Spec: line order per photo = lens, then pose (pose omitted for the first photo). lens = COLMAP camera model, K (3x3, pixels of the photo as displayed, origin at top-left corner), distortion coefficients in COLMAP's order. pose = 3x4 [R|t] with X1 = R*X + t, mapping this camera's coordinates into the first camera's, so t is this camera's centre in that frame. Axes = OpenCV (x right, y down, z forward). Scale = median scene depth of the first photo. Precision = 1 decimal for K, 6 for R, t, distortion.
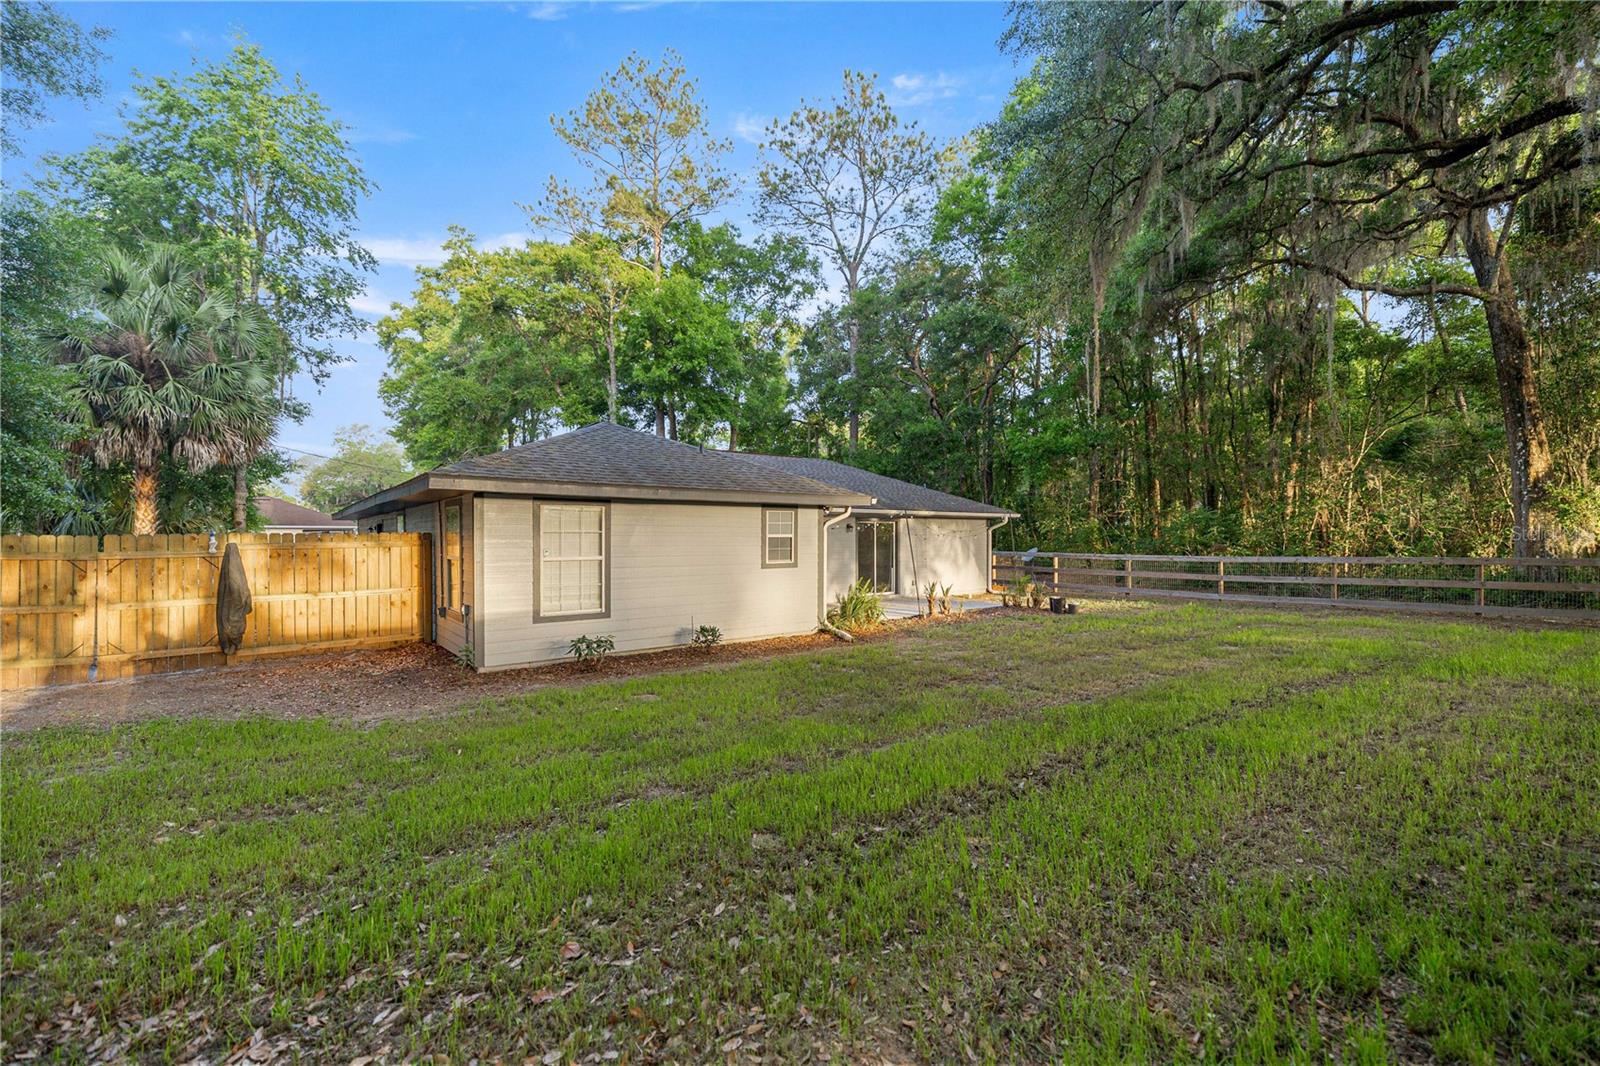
lens RADIAL K [[650.9, 0, 800.0], [0, 650.9, 533.0], [0, 0, 1]] dist [0.003582, 0.000350]
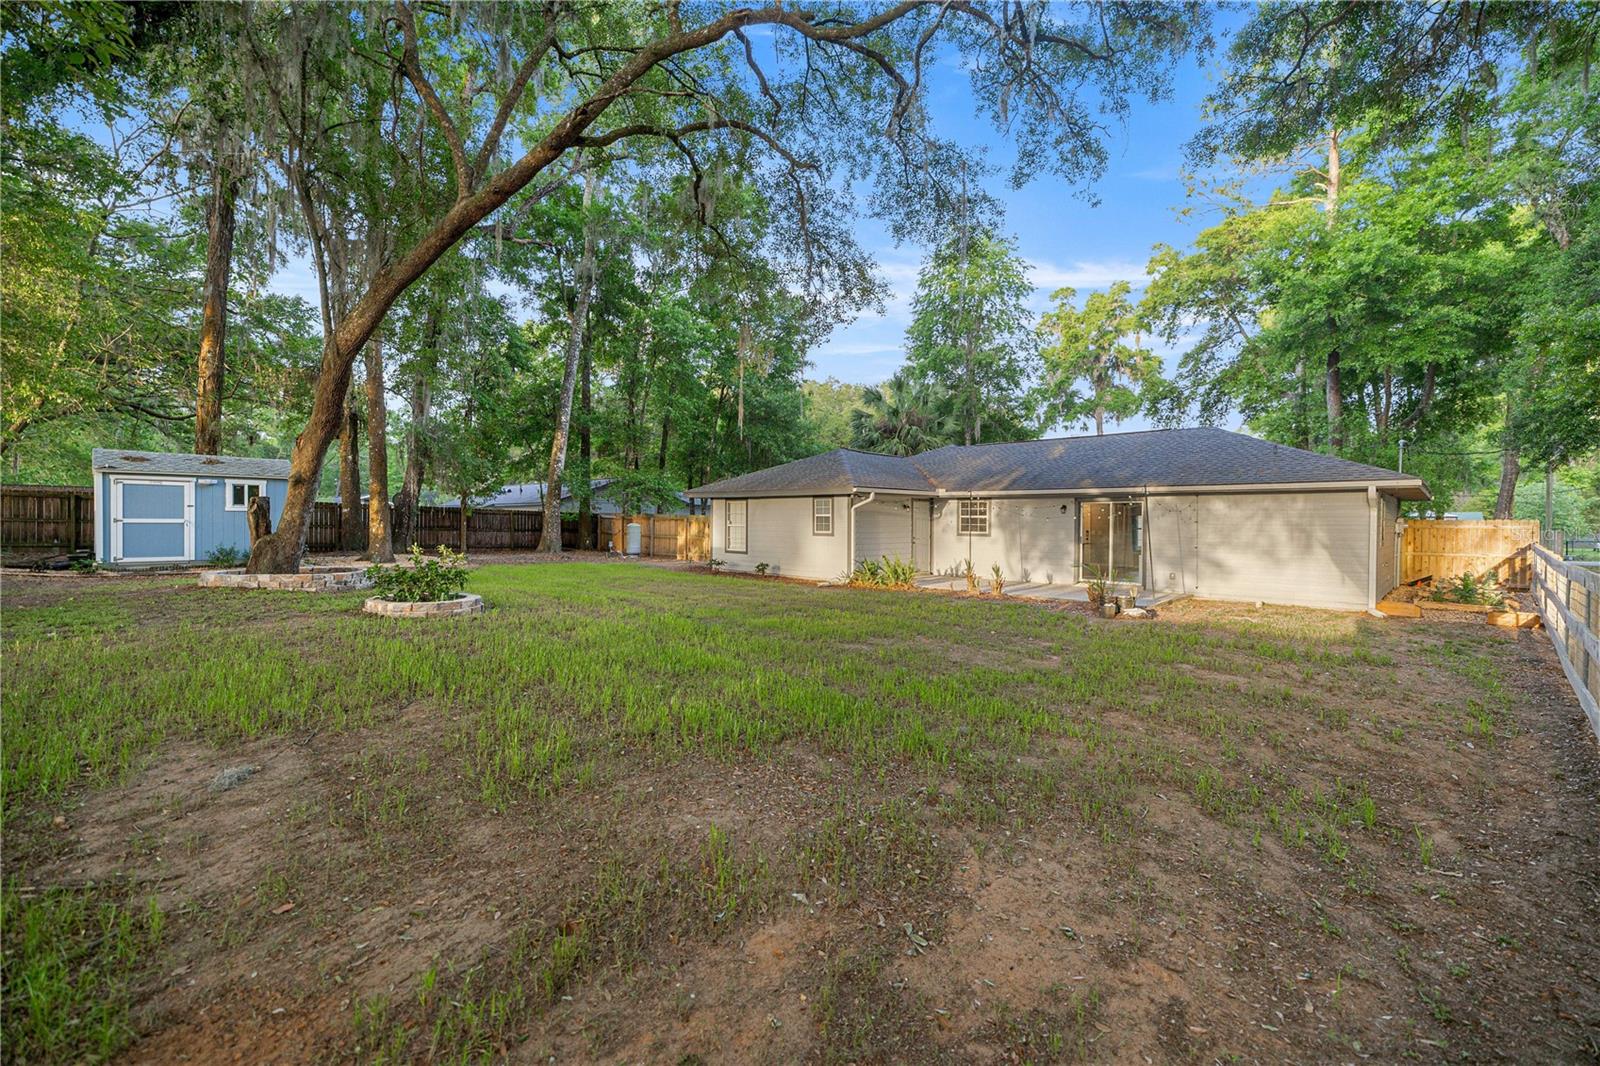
lens RADIAL K [[650.9, 0, 800.0], [0, 650.9, 533.0], [0, 0, 1]] dist [0.003582, 0.000350]
pose [[0.137118, 0.025509, -0.990226, 1.530423], [-0.002344, 0.999674, 0.025428, 0.007543], [0.990552, -0.001166, 0.137133, 0.743182]]
